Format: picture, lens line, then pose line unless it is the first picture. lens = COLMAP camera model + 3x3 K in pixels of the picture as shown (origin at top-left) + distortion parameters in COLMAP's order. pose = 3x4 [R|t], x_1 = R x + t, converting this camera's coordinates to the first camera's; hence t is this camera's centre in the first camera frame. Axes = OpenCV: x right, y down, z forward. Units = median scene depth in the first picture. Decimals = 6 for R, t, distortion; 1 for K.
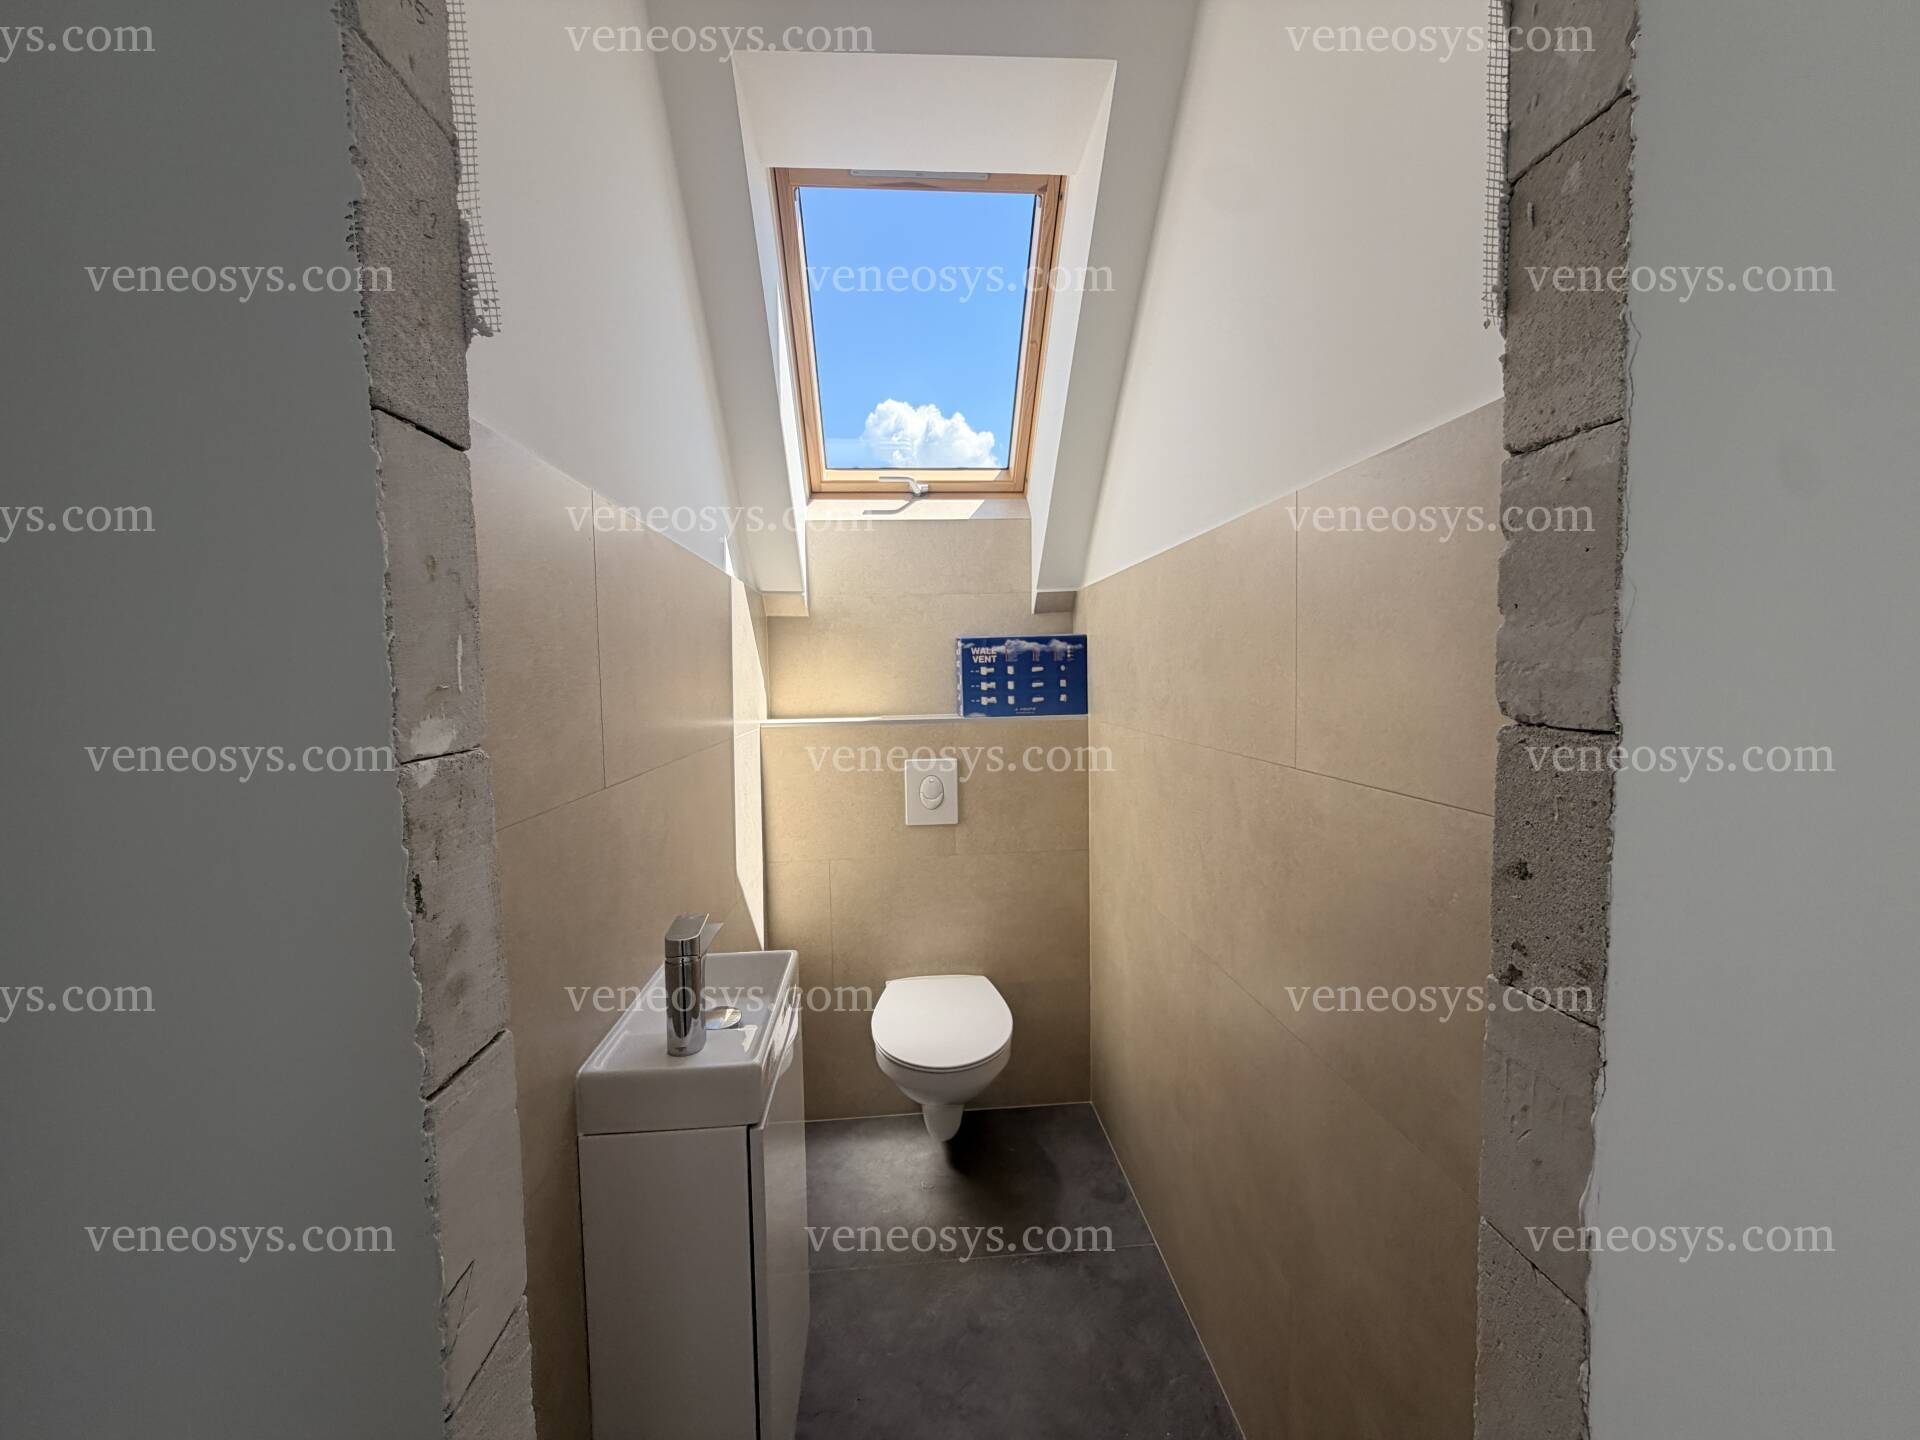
lens RADIAL K [[765.6, 0, 960.0], [0, 765.6, 720.0], [0, 0, 1]] dist [0.000588, 0.000032]
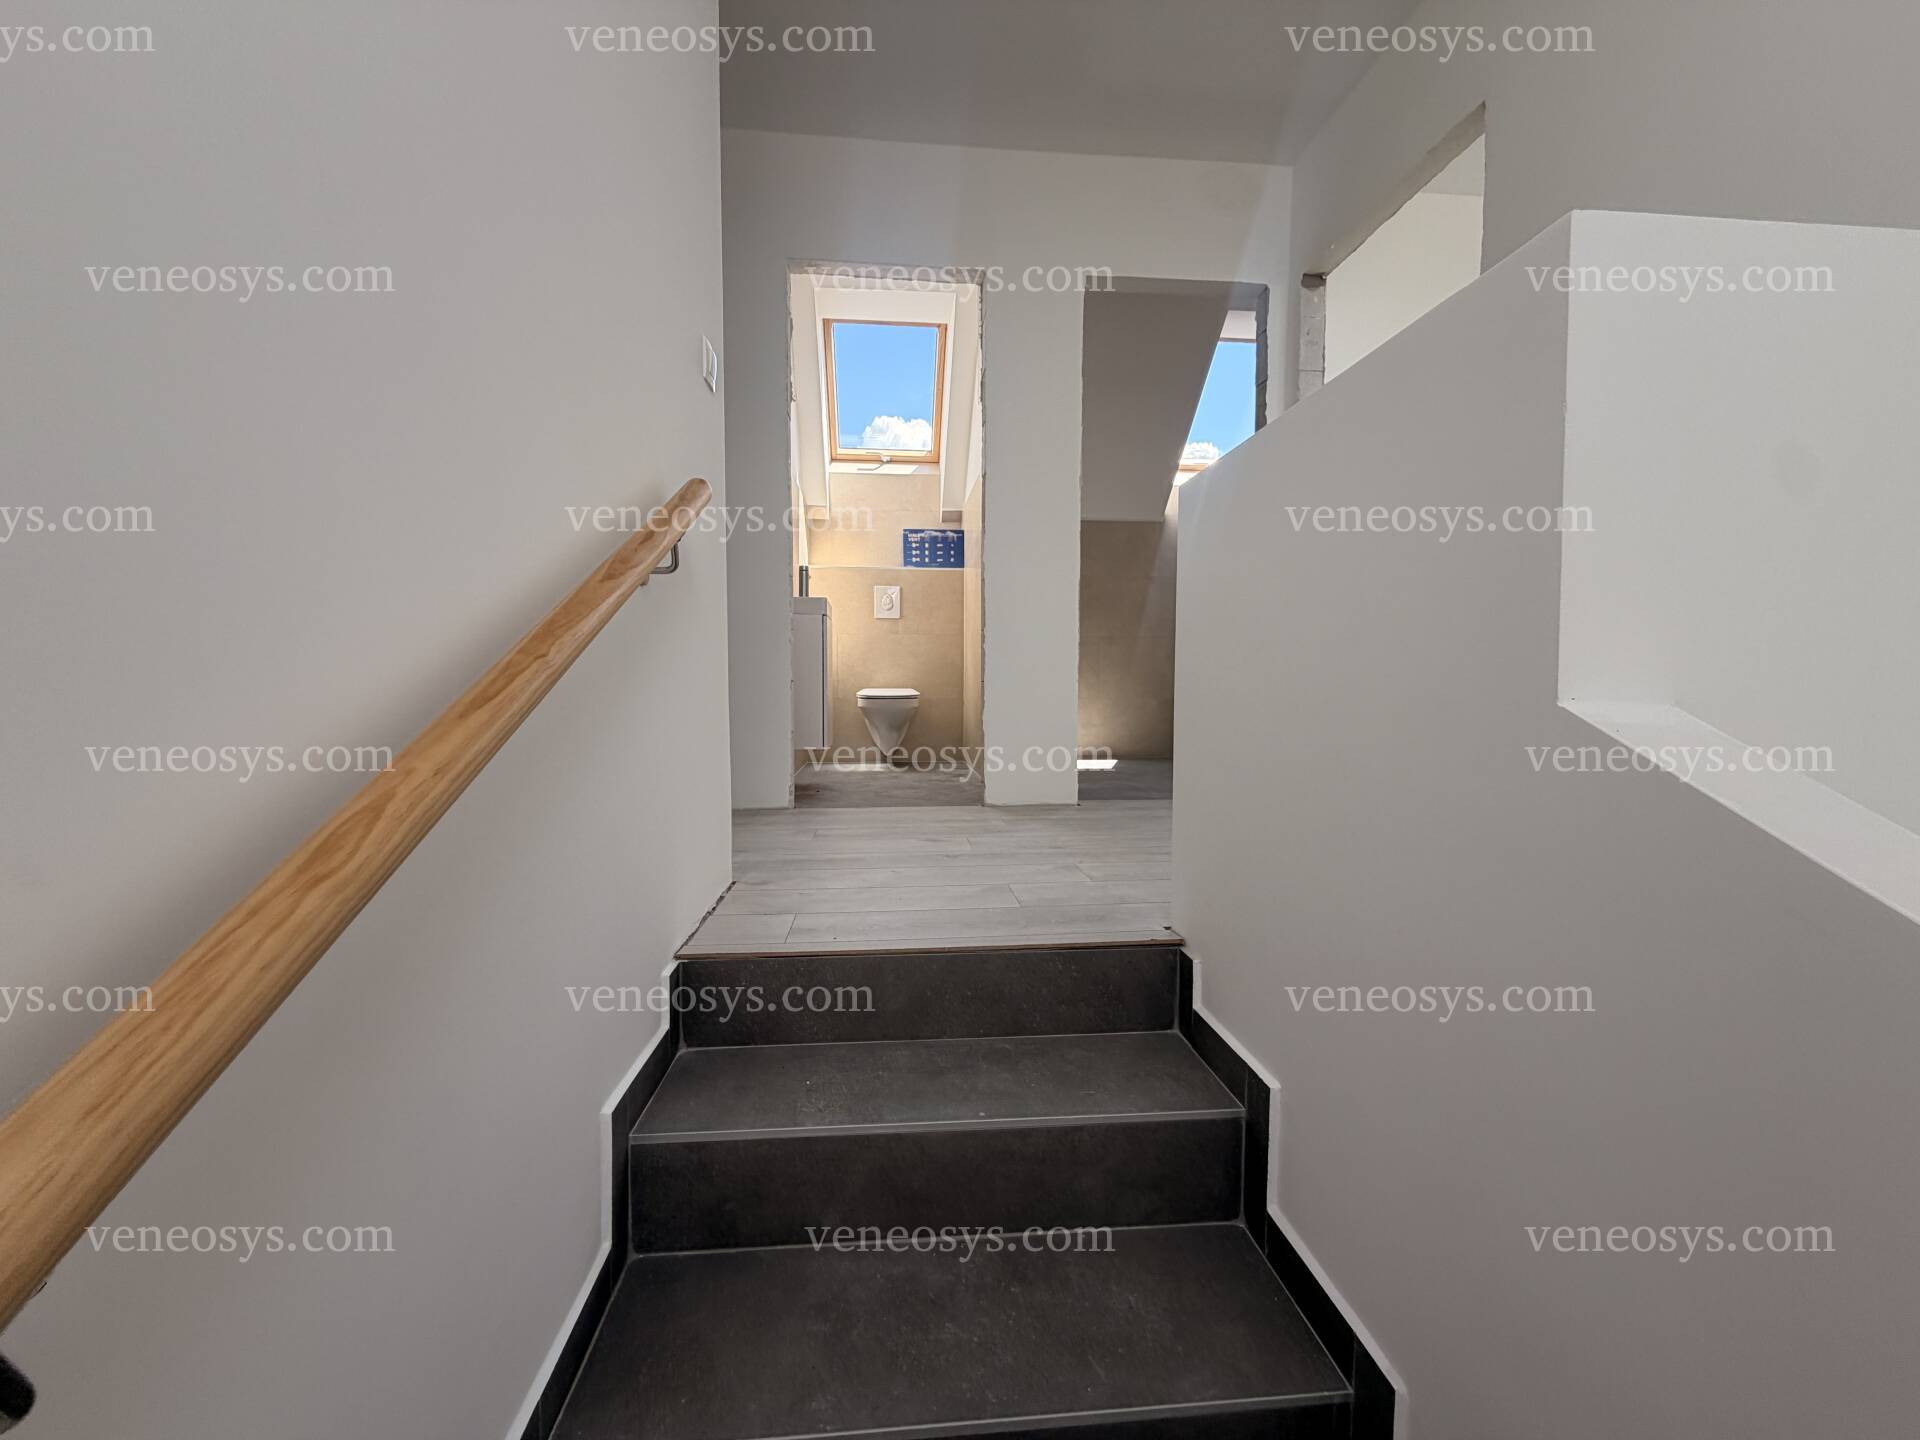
lens RADIAL K [[765.6, 0, 960.0], [0, 765.6, 720.0], [0, 0, 1]] dist [0.000588, 0.000032]
pose [[0.999712, 0.019213, 0.014365, 0.134878], [-0.018953, 0.999659, -0.017981, 0.442515], [-0.014706, 0.017704, 0.999735, -1.064025]]
